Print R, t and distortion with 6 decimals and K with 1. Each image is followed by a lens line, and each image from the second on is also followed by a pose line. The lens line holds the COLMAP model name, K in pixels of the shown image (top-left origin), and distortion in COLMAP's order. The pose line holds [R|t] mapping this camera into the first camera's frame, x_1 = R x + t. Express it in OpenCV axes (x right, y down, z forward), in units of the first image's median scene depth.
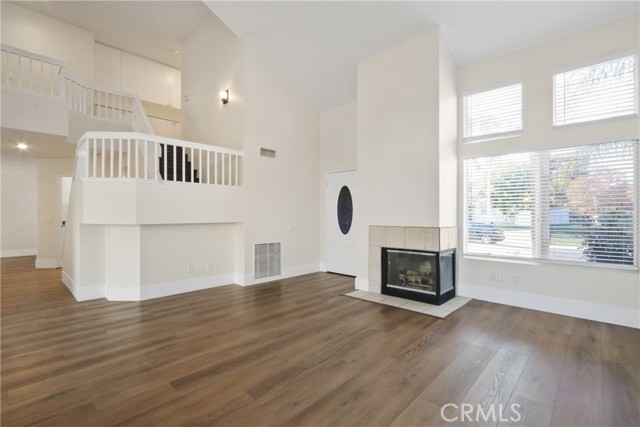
lens RADIAL K [[296.0, 0, 331.2], [0, 296.0, 217.1], [0, 0, 1]] dist [-0.020327, -0.001075]
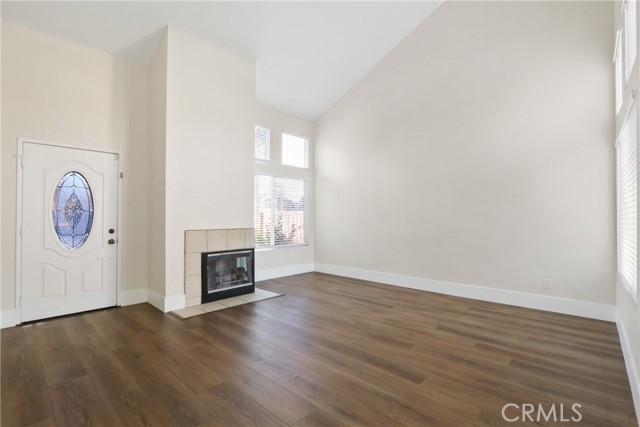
lens RADIAL K [[296.0, 0, 316.1], [0, 296.0, 213.1], [0, 0, 1]] dist [-0.020327, -0.001075]
pose [[0.027853, 0.004513, 0.999602, -0.848059], [0.007943, 0.999957, -0.004736, -0.018450], [-0.999580, 0.008071, 0.027816, 0.704087]]
